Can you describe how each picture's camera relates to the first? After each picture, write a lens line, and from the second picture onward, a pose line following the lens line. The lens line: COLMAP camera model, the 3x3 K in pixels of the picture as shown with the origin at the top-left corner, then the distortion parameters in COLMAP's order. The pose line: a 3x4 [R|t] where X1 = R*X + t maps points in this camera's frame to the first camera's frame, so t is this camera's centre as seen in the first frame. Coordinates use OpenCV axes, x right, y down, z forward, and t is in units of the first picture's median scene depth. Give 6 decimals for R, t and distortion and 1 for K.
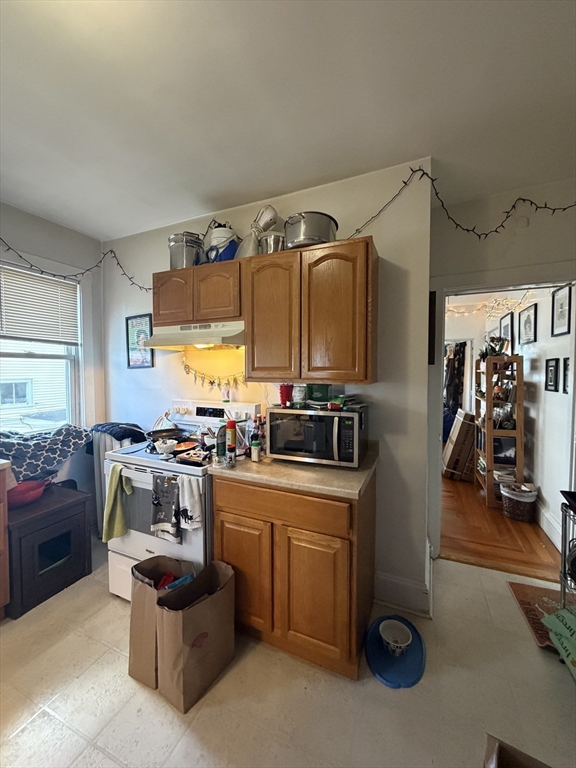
lens RADIAL K [[305.4, 0, 287.5], [0, 305.4, 381.3], [0, 0, 1]] dist [0.000111, -0.000534]
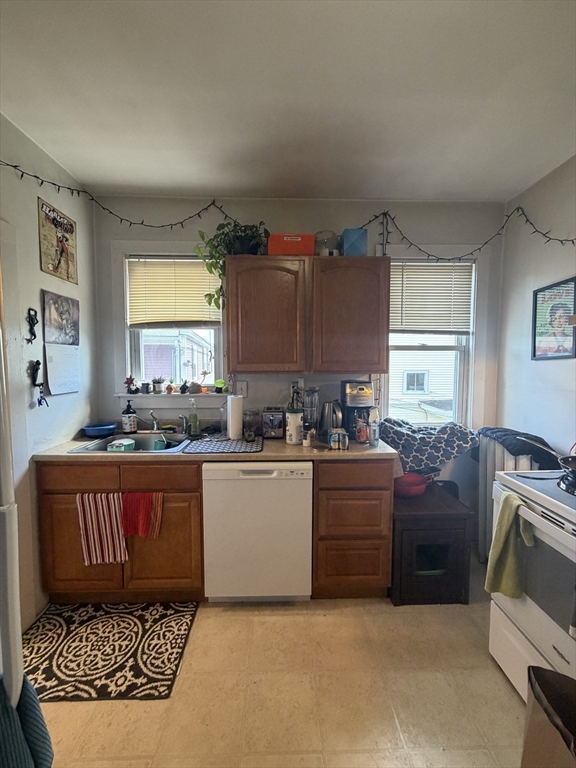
lens RADIAL K [[305.4, 0, 287.1], [0, 305.4, 382.0], [0, 0, 1]] dist [0.000111, -0.000534]
pose [[0.422940, 0.056891, -0.904370, -0.124933], [-0.032838, 0.998334, 0.047445, -0.005496], [0.905562, 0.009632, 0.424104, 0.183024]]
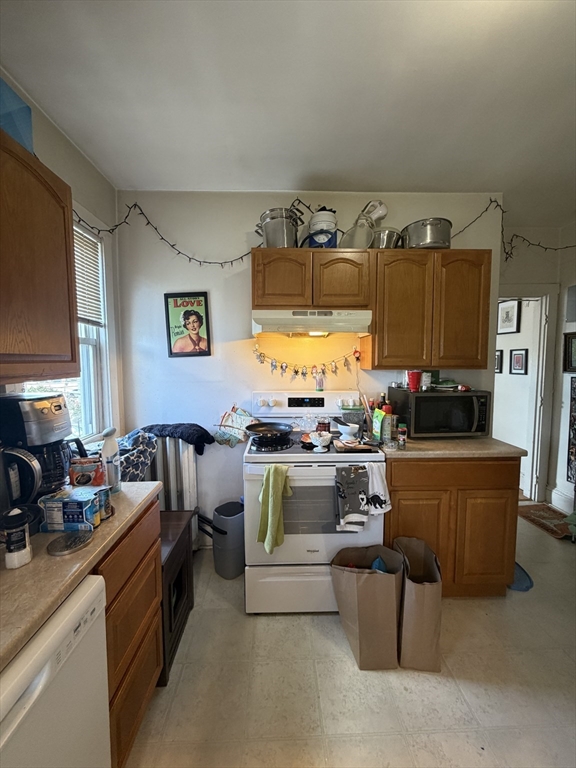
lens RADIAL K [[305.4, 0, 285.3], [0, 305.4, 381.6], [0, 0, 1]] dist [0.000111, -0.000534]
pose [[0.902768, -0.033917, 0.428789, -0.736125], [0.019452, 0.999086, 0.038073, -0.002117], [-0.429689, -0.026030, 0.902602, 0.159272]]
